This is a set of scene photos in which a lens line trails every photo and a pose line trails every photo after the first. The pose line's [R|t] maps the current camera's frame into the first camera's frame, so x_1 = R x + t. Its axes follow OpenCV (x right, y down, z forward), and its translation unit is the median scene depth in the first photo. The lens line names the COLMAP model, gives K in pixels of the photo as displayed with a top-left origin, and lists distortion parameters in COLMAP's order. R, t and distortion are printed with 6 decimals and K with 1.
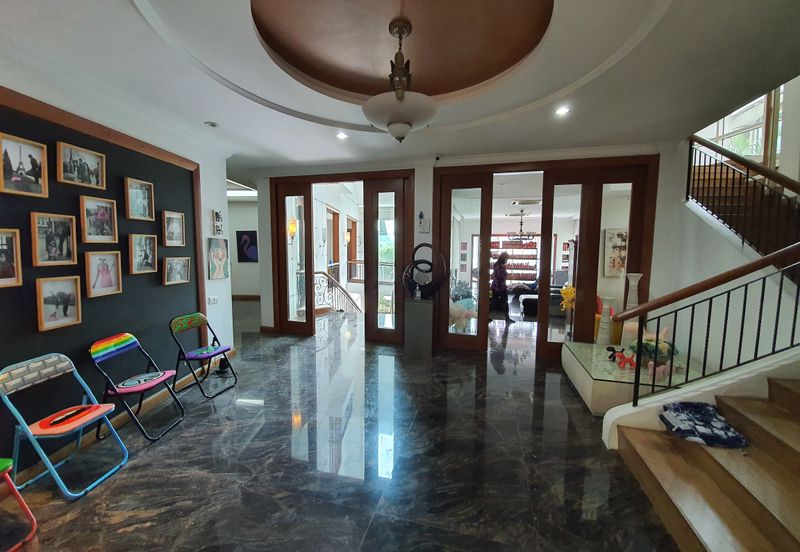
lens RADIAL K [[317.3, 0, 400.0], [0, 317.3, 276.0], [0, 0, 1]] dist [-0.012362, -0.000357]
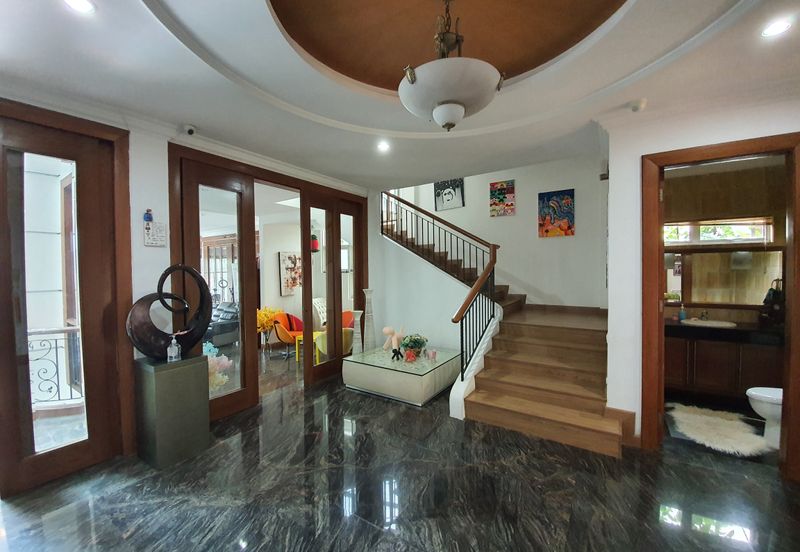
lens RADIAL K [[317.3, 0, 400.0], [0, 317.3, 276.0], [0, 0, 1]] dist [-0.012362, -0.000357]
pose [[0.305397, -0.030904, 0.951723, -0.375559], [0.100387, 0.994948, 0.000095, -0.040664], [-0.946919, 0.095512, 0.306957, 0.440750]]
